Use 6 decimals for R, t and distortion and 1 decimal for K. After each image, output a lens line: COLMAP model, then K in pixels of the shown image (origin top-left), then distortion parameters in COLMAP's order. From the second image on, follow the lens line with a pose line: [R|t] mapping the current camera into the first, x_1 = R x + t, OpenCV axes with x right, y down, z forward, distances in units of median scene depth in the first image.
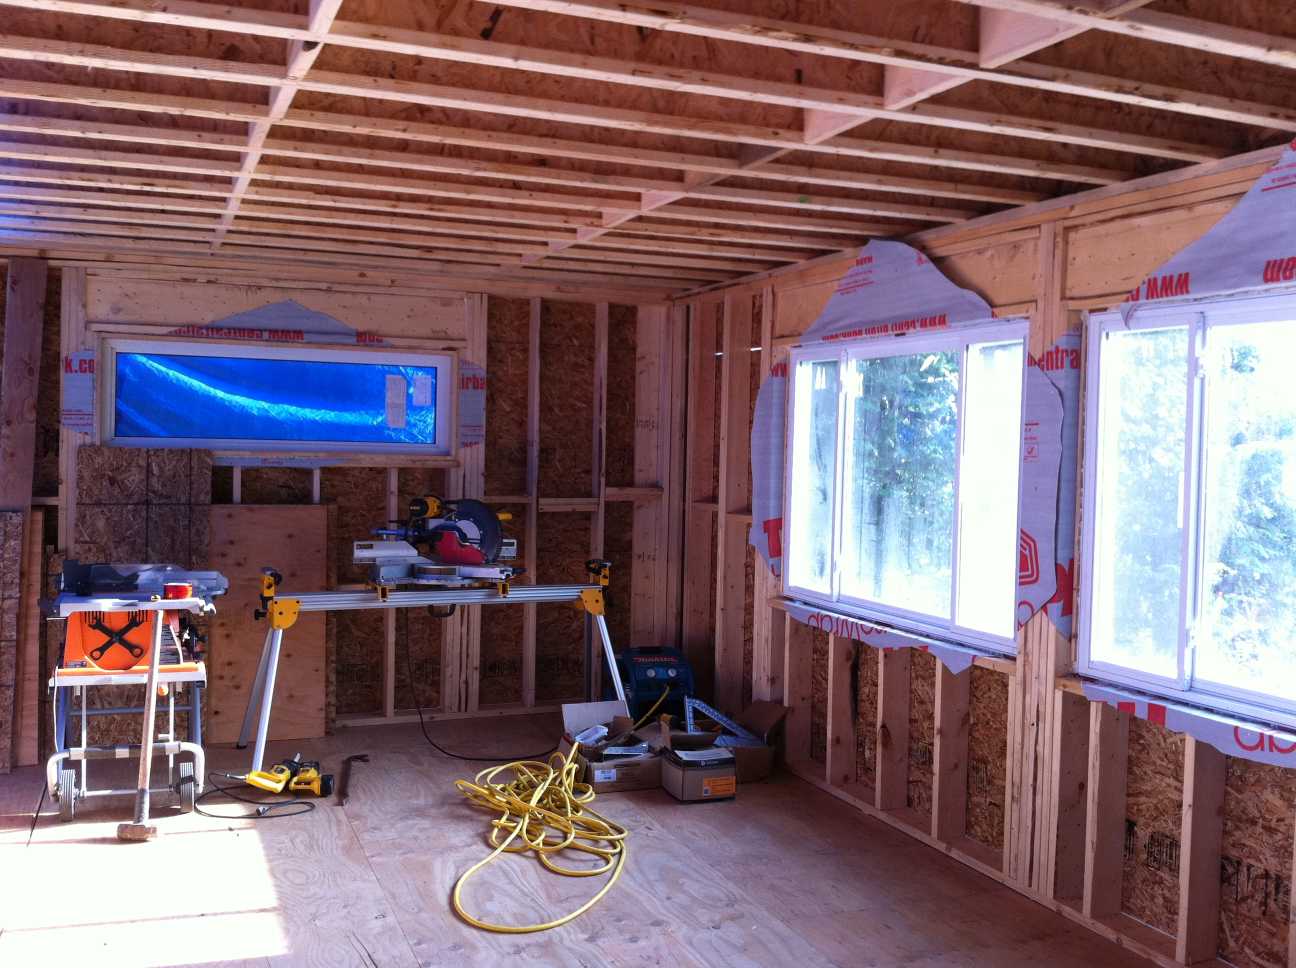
lens RADIAL K [[1242.0, 0, 644.2], [0, 1242.0, 475.2], [0, 0, 1]] dist [0.110943, -0.329339]
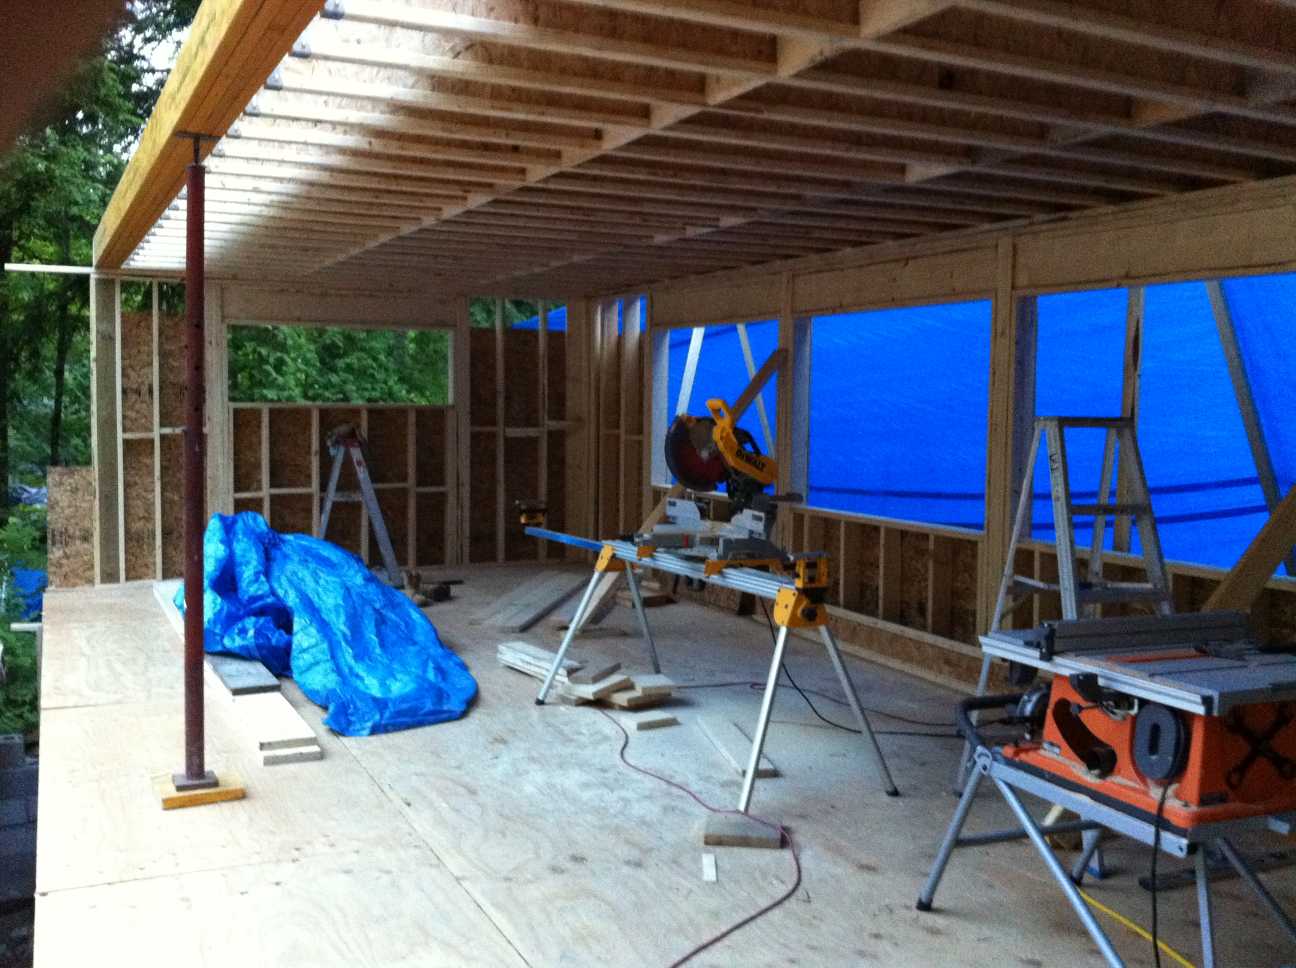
lens RADIAL K [[1239.4, 0, 642.2], [0, 1239.4, 456.0], [0, 0, 1]] dist [0.076005, -0.257678]
pose [[0.997477, -0.014585, 0.069472, -0.027651], [0.013325, 0.999739, 0.018566, 0.035831], [-0.069724, -0.017594, 0.997411, -0.730944]]
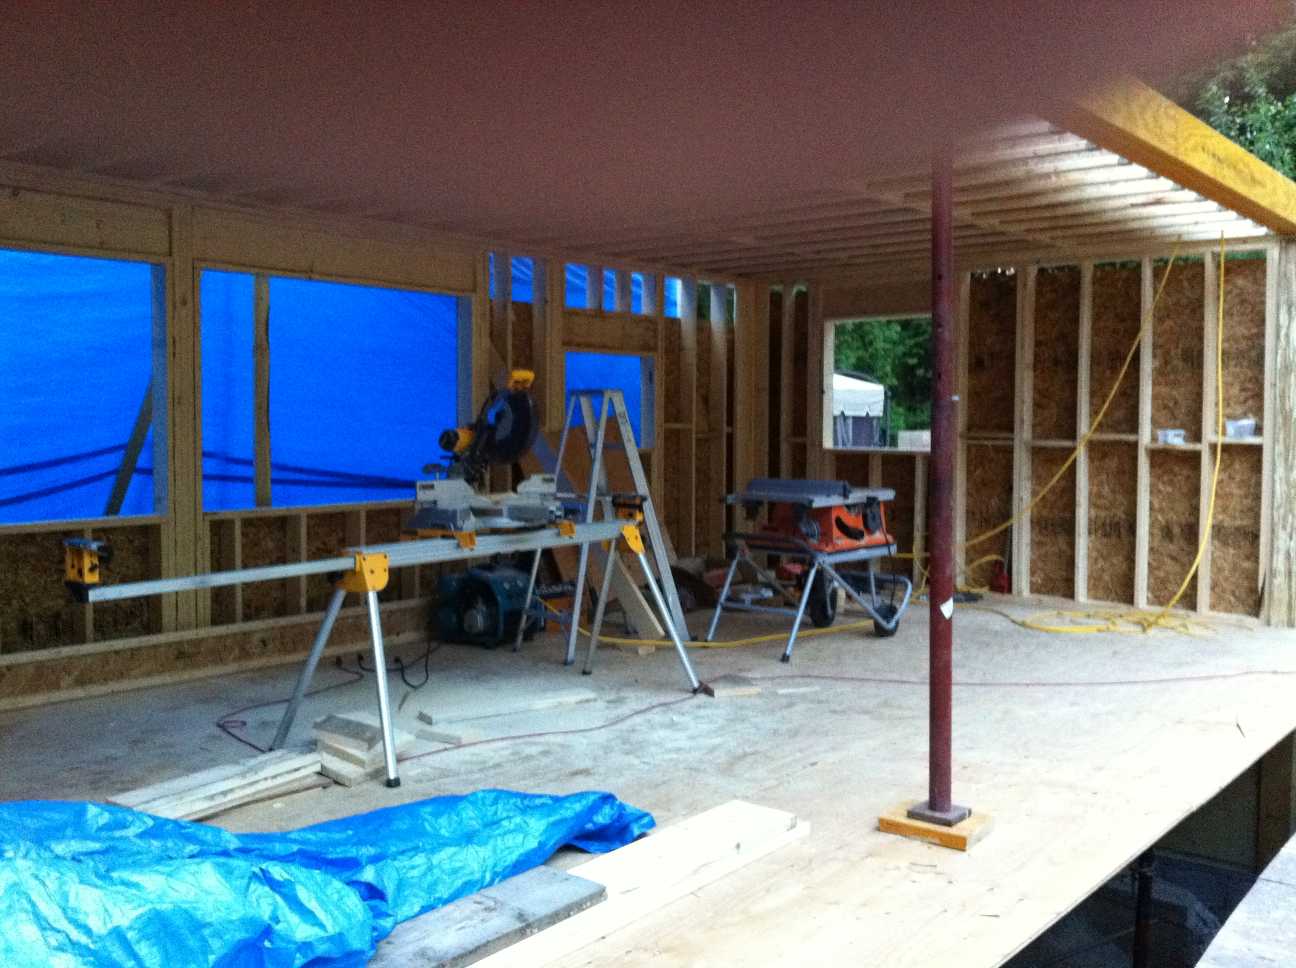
lens RADIAL K [[1226.4, 0, 638.1], [0, 1226.4, 450.9], [0, 0, 1]] dist [0.127361, -0.374556]
pose [[-0.469576, -0.053692, 0.881258, -0.829346], [0.009043, 0.997804, 0.065611, 0.009825], [-0.882846, 0.038779, -0.468060, 0.637899]]
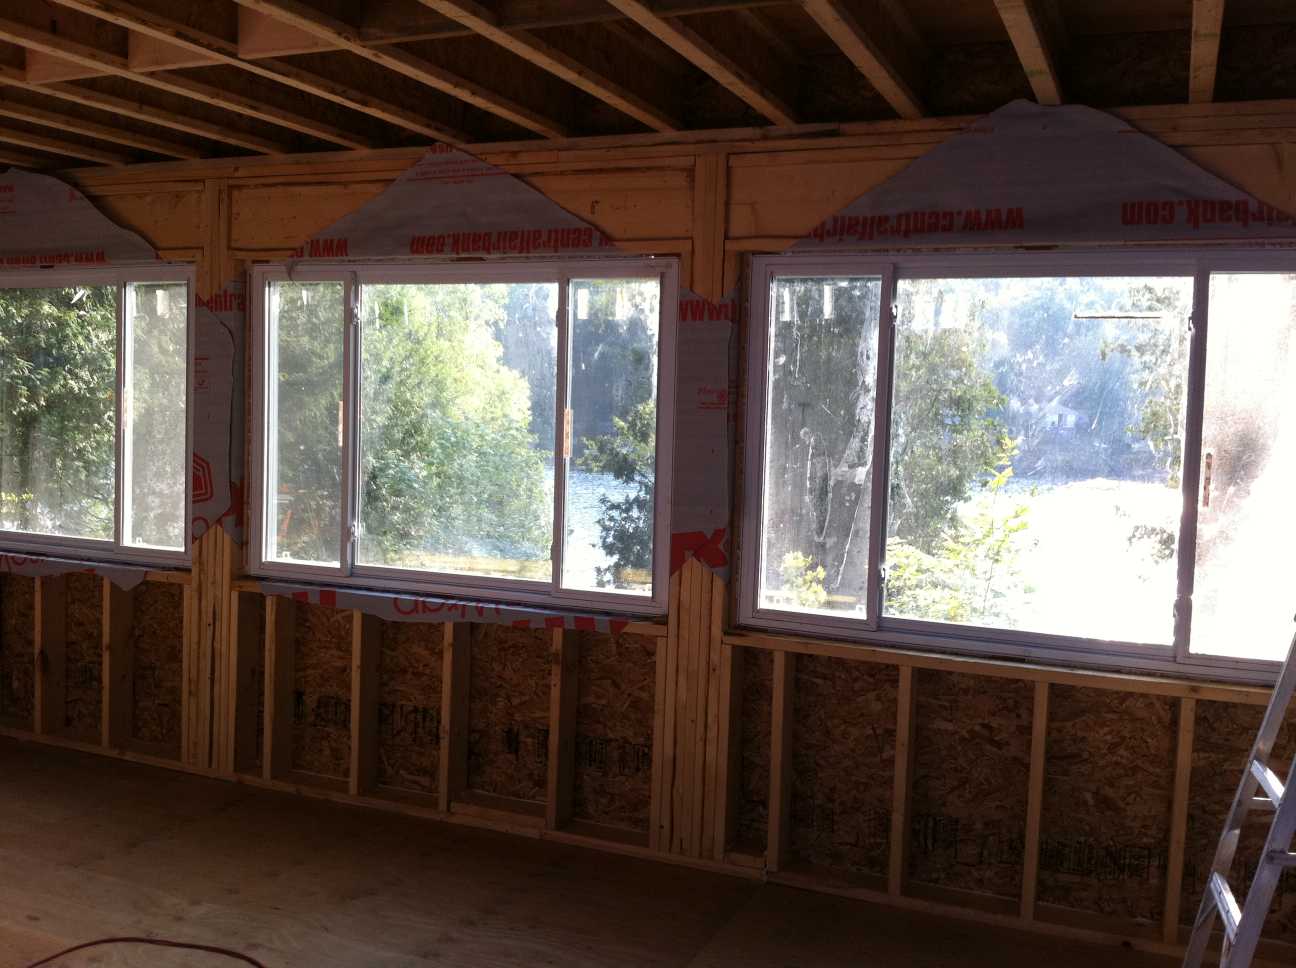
lens RADIAL K [[1226.4, 0, 638.1], [0, 1226.4, 450.9], [0, 0, 1]] dist [0.127361, -0.374556]
pose [[0.717913, -0.034354, 0.695284, -0.151681], [0.008585, 0.999143, 0.040504, 0.000213], [-0.696080, -0.023109, 0.717592, -0.055975]]
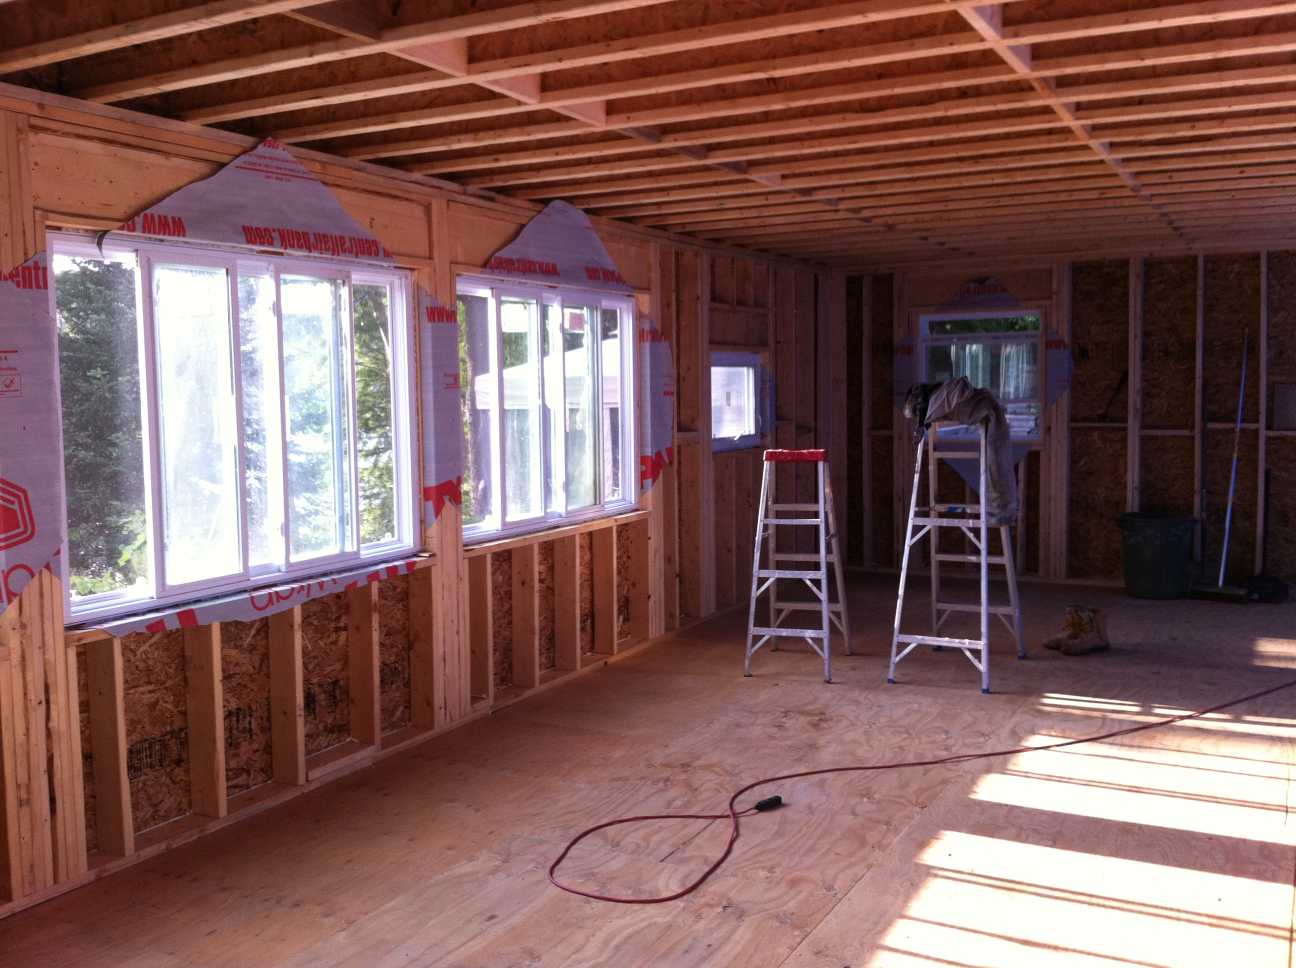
lens RADIAL K [[1239.4, 0, 642.2], [0, 1239.4, 456.0], [0, 0, 1]] dist [0.076005, -0.257678]
pose [[-0.636264, -0.060516, 0.769094, -0.490743], [0.022738, 0.995015, 0.097103, -0.034675], [-0.771136, 0.079271, -0.631716, 0.993836]]
